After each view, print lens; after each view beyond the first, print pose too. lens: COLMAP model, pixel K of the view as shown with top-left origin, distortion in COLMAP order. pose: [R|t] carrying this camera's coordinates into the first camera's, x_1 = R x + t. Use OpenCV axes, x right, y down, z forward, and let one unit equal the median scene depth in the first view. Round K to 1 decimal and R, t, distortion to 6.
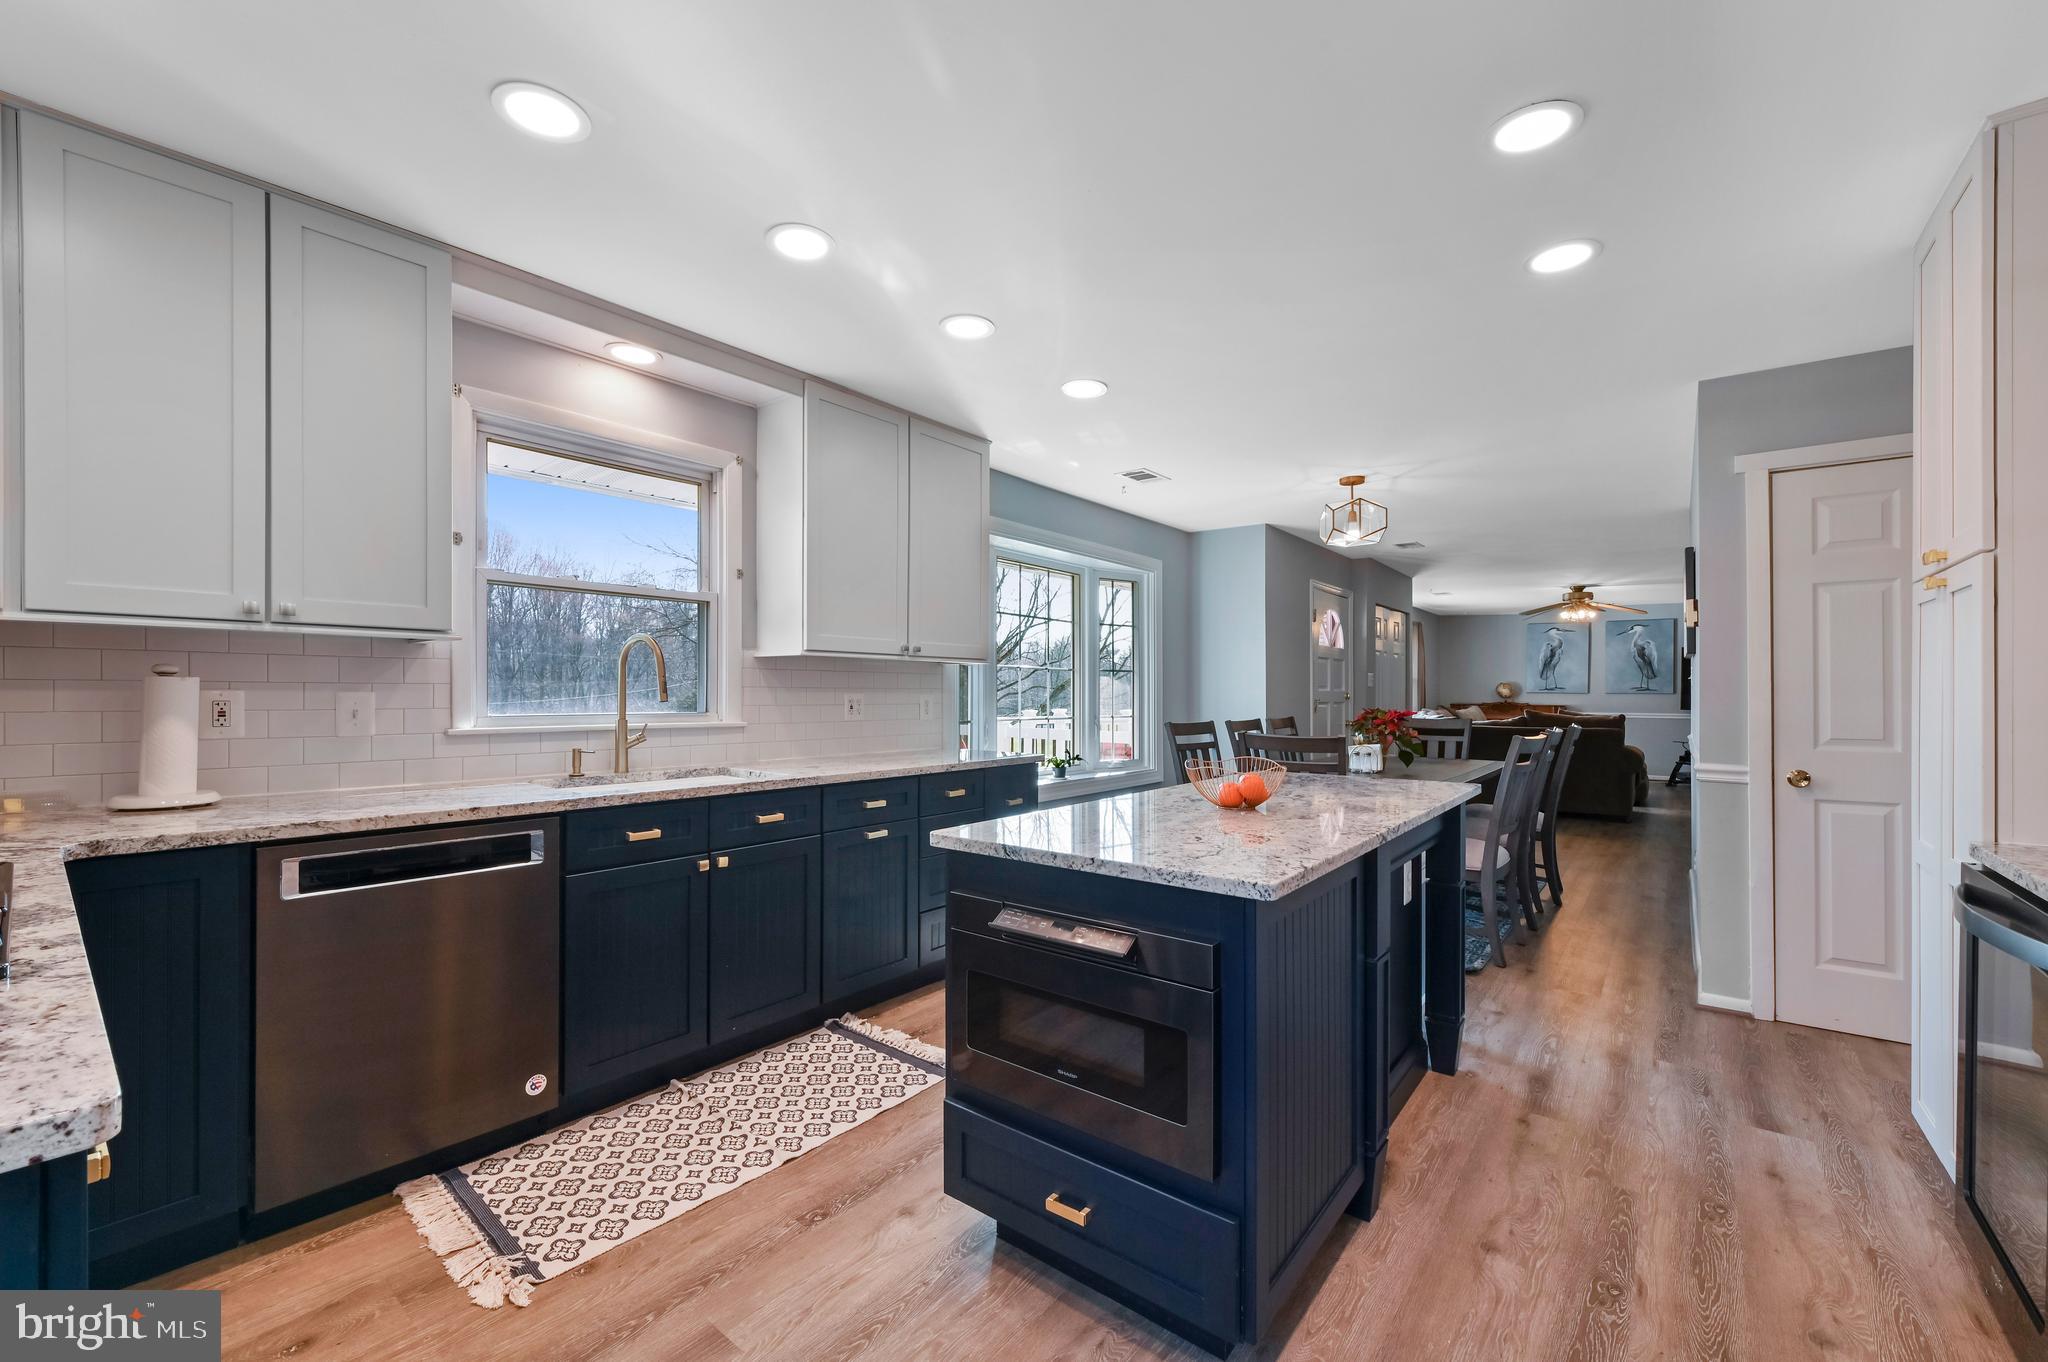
lens RADIAL K [[830.7, 0, 1024.0], [0, 830.7, 681.0], [0, 0, 1]] dist [-0.000404, -0.000014]
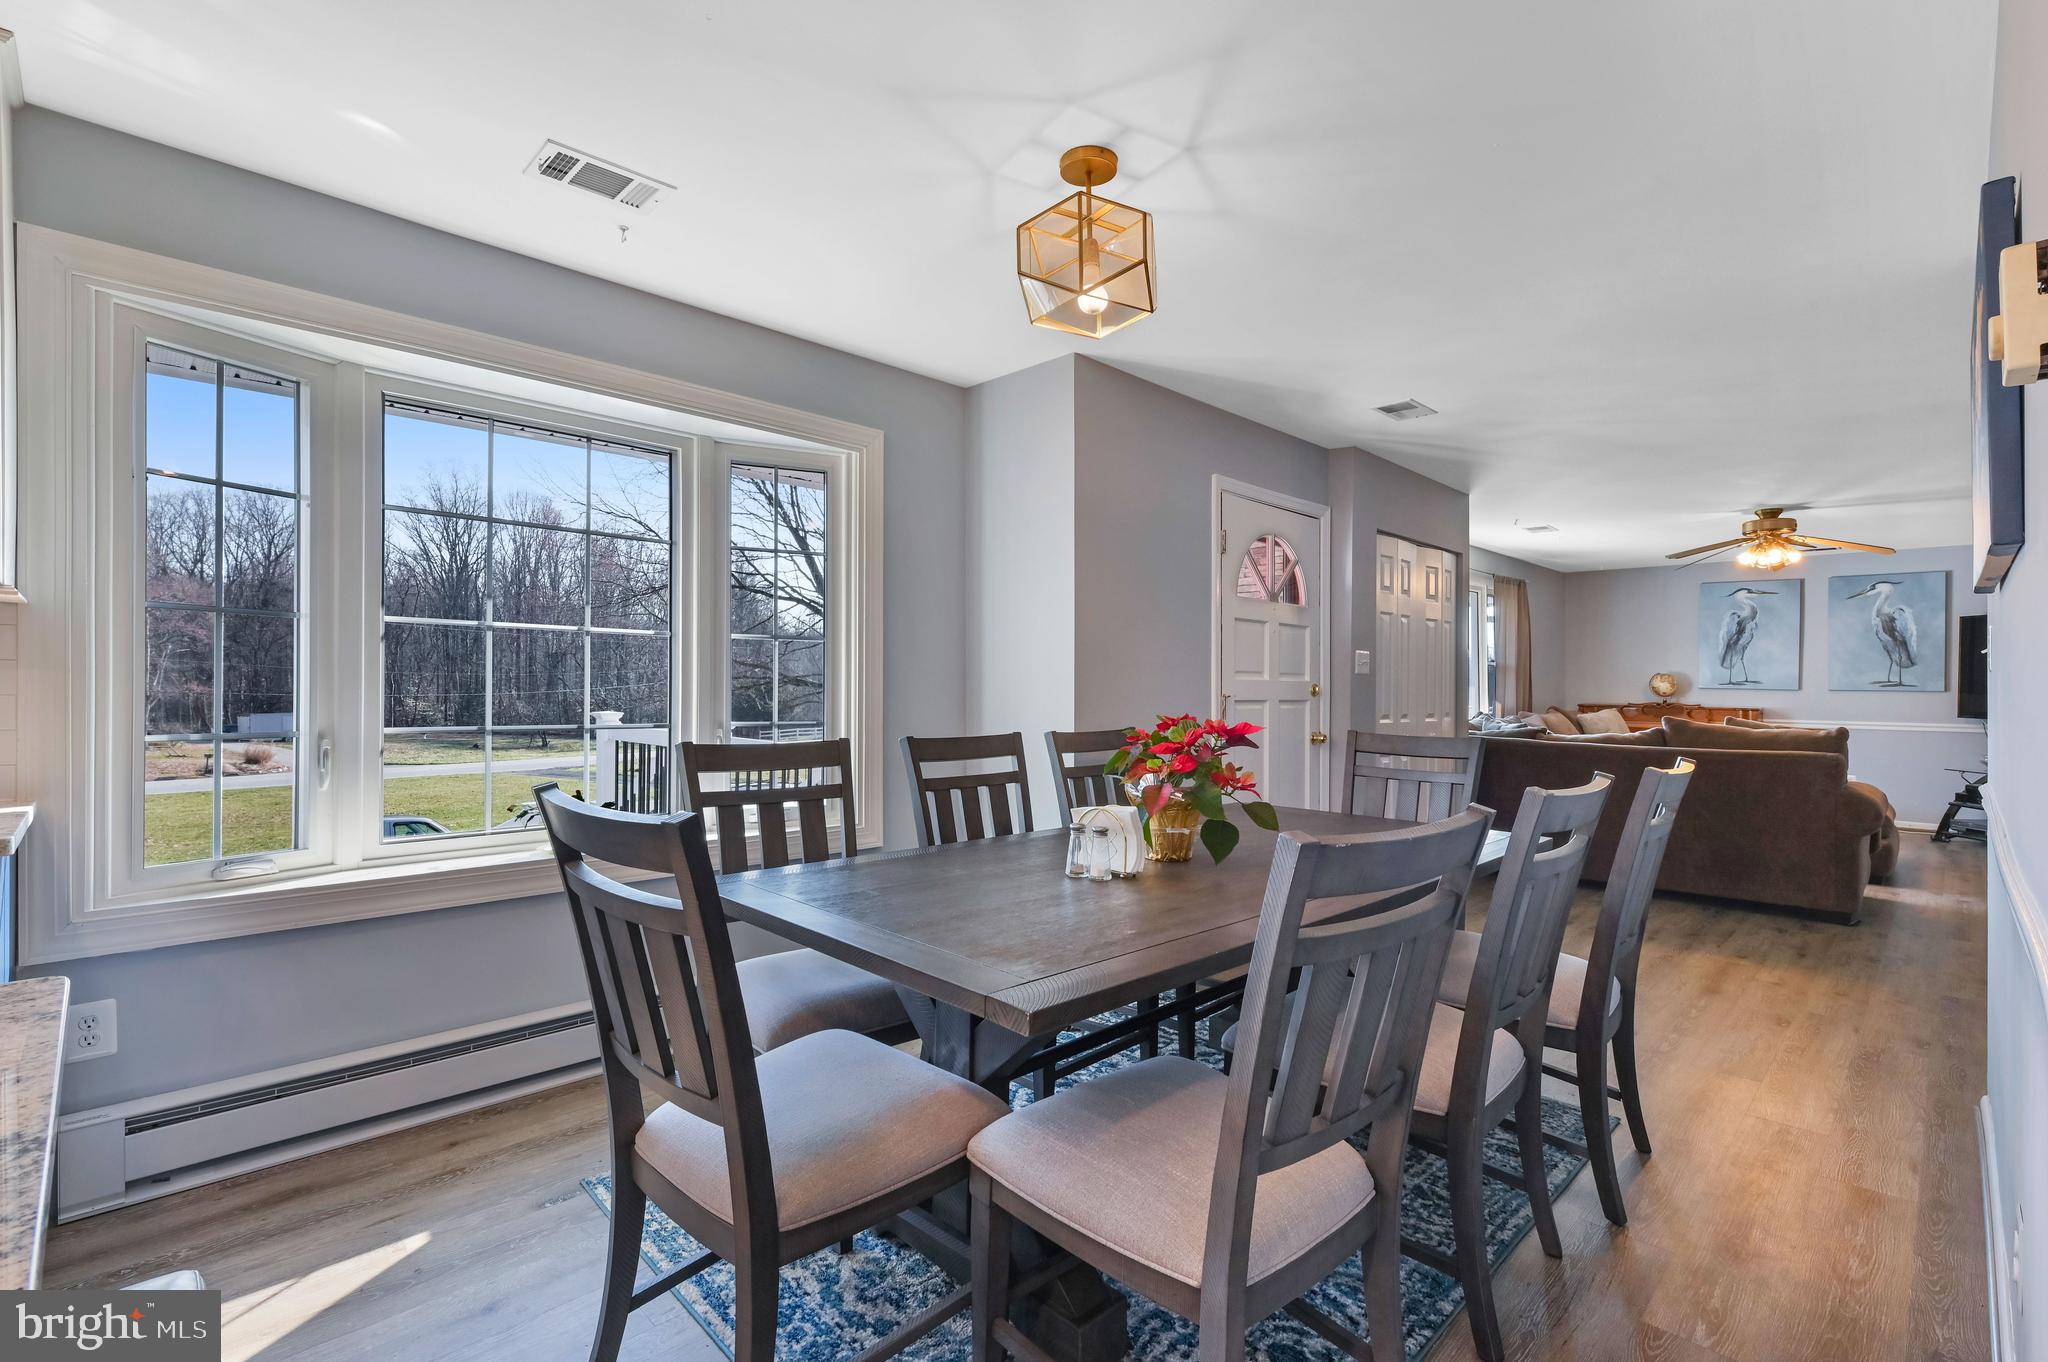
lens RADIAL K [[932.0, 0, 1020.1], [0, 932.0, 674.3], [0, 0, 1]] dist [-0.028379, 0.012267]
pose [[0.992083, 0.004464, -0.125508, 0.265721], [-0.004475, 0.999990, 0.000195, 0.008162], [0.125507, 0.000368, 0.992093, 0.341098]]
